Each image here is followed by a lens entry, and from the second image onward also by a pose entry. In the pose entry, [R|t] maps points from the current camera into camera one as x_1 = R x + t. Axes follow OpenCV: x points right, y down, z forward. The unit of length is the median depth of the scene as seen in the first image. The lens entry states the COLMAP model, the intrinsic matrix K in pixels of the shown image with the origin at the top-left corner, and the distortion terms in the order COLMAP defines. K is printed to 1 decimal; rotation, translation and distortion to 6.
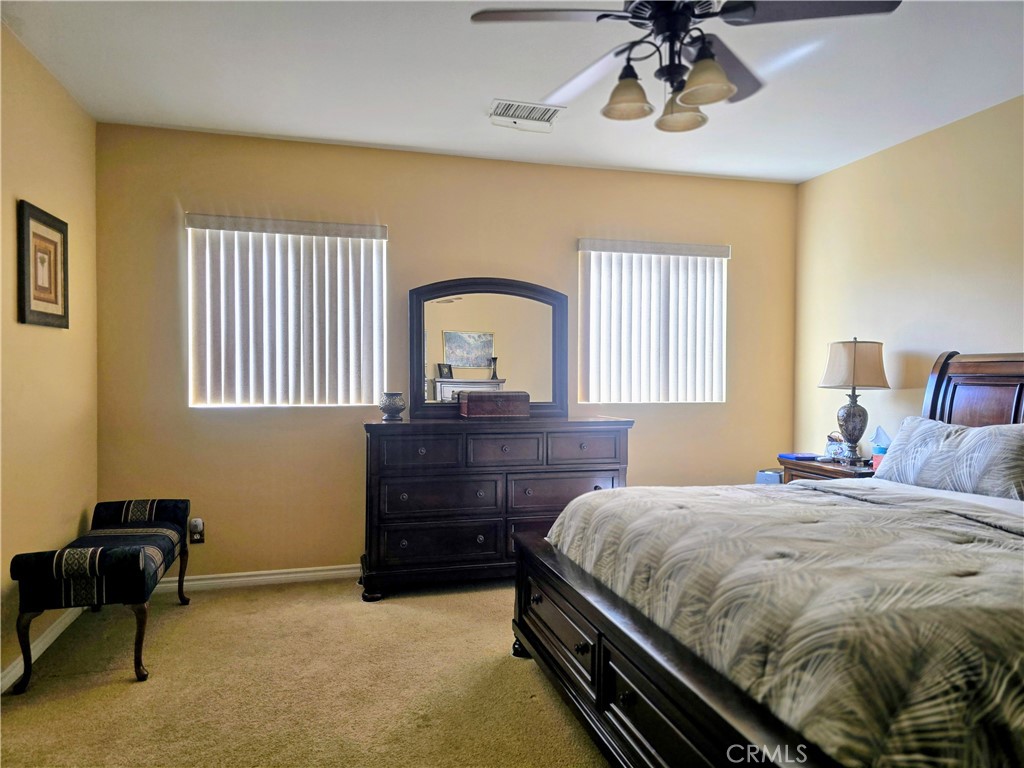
lens RADIAL K [[692.6, 0, 514.7], [0, 692.6, 379.8], [0, 0, 1]] dist [0.057470, -0.055277]
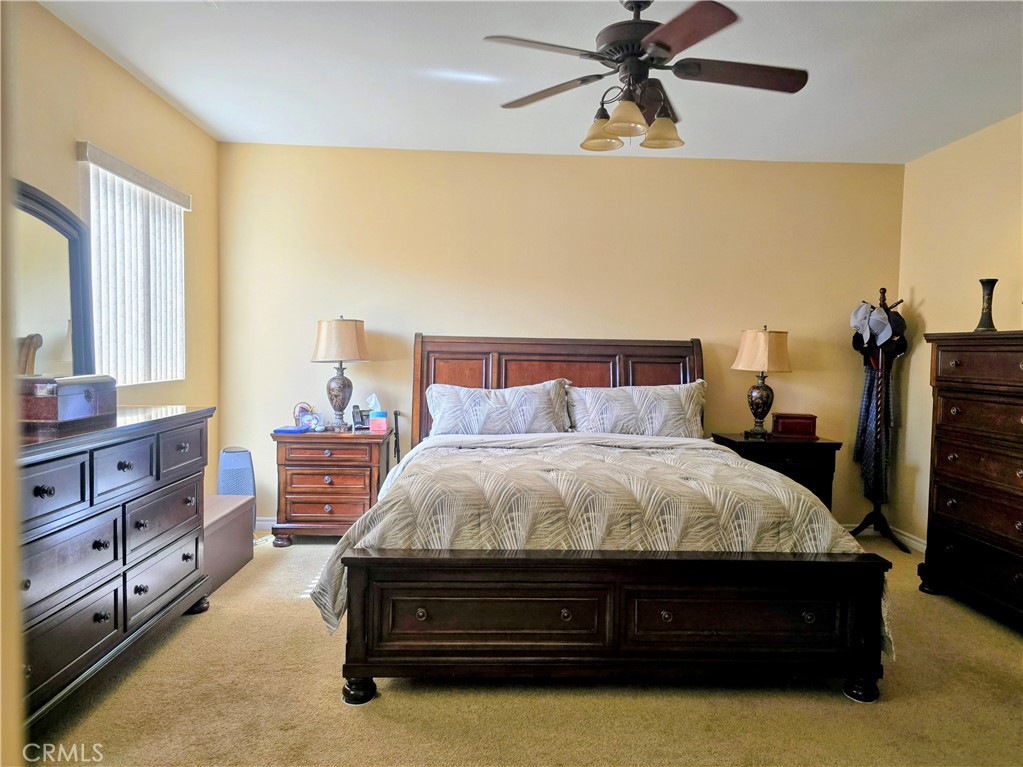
lens RADIAL K [[692.0, 0, 517.2], [0, 692.0, 389.4], [0, 0, 1]] dist [0.057470, -0.055277]
pose [[0.213032, -0.050522, 0.975738, -0.716592], [-0.011167, 0.998471, 0.054137, -0.009111], [-0.976981, -0.022429, 0.212142, 0.658944]]
